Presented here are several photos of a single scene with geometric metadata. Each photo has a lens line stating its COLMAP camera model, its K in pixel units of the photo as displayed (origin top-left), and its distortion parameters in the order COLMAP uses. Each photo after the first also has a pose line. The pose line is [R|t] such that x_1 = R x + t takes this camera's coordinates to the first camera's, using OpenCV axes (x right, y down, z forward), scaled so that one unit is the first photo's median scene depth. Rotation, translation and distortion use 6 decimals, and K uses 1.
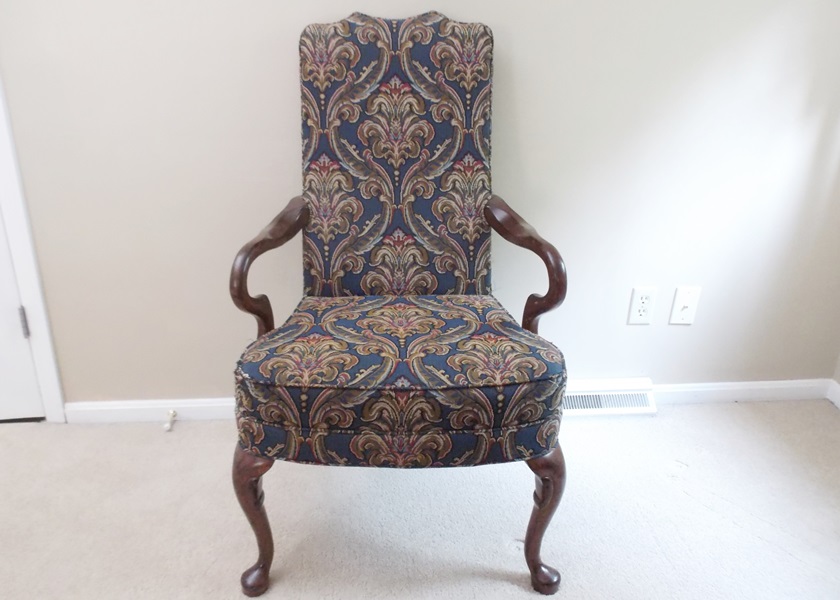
lens RADIAL K [[701.5, 0, 381.2], [0, 701.5, 317.2], [0, 0, 1]] dist [0.029679, -0.004786]
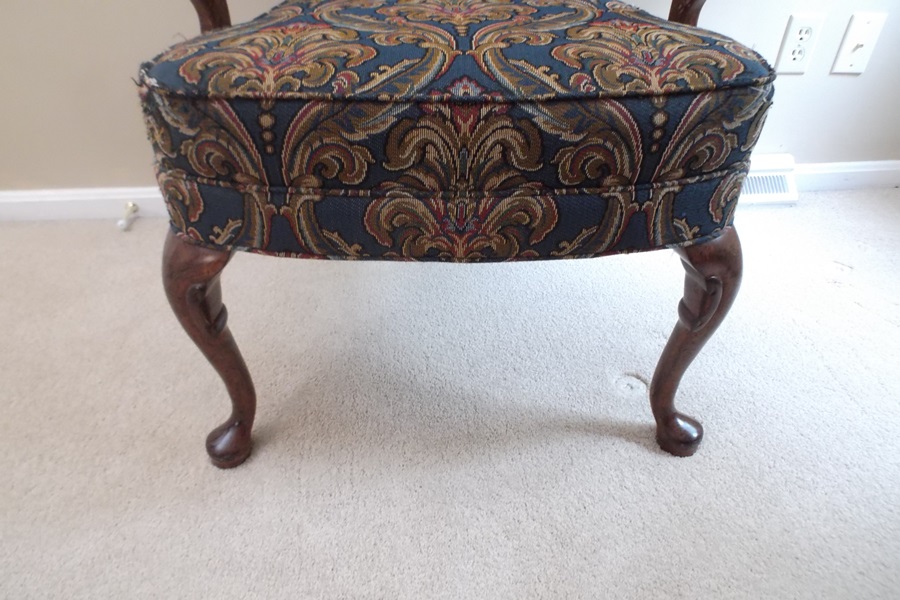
lens RADIAL K [[665.6, 0, 450.0], [0, 665.6, 300.0], [0, 0, 1]] dist [-0.000478, -0.001730]
pose [[0.999311, -0.012107, 0.035072, 0.001215], [0.004112, 0.975579, 0.219610, 0.128246], [-0.036875, -0.219314, 0.974957, 0.484007]]
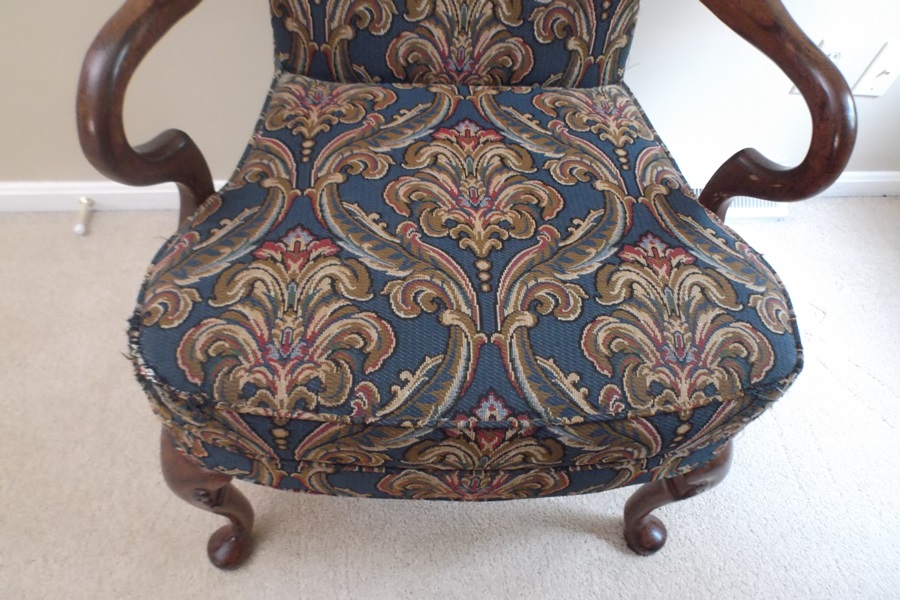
lens RADIAL K [[665.6, 0, 450.0], [0, 665.6, 300.0], [0, 0, 1]] dist [-0.000478, -0.001730]
pose [[0.994276, 0.006248, 0.106660, -0.043091], [-0.059821, 0.859697, 0.507289, -0.183996], [-0.088526, -0.510766, 0.855150, 0.622648]]
